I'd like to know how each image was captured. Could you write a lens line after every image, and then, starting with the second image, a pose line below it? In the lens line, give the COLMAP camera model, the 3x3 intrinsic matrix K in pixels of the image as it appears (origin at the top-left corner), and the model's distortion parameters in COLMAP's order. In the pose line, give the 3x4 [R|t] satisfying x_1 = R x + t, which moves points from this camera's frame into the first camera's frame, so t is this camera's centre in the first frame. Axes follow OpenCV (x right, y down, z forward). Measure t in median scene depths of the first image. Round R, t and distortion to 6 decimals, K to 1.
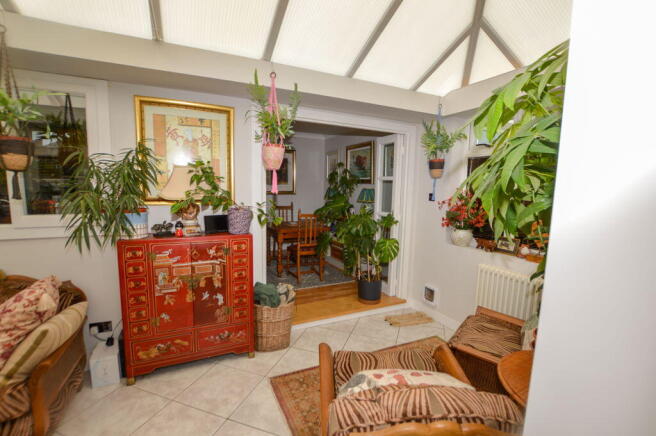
lens RADIAL K [[292.7, 0, 332.4], [0, 292.7, 221.2], [0, 0, 1]] dist [-0.035739, 0.004602]
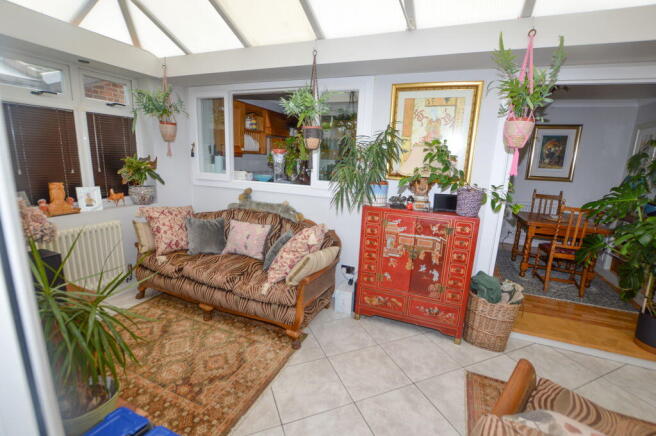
lens RADIAL K [[292.7, 0, 332.4], [0, 292.7, 221.2], [0, 0, 1]] dist [-0.035739, 0.004602]
pose [[0.660133, 0.165447, -0.732702, 0.101369], [-0.120496, 0.986134, 0.114111, 0.004255], [0.741421, 0.012959, 0.670915, 0.034256]]
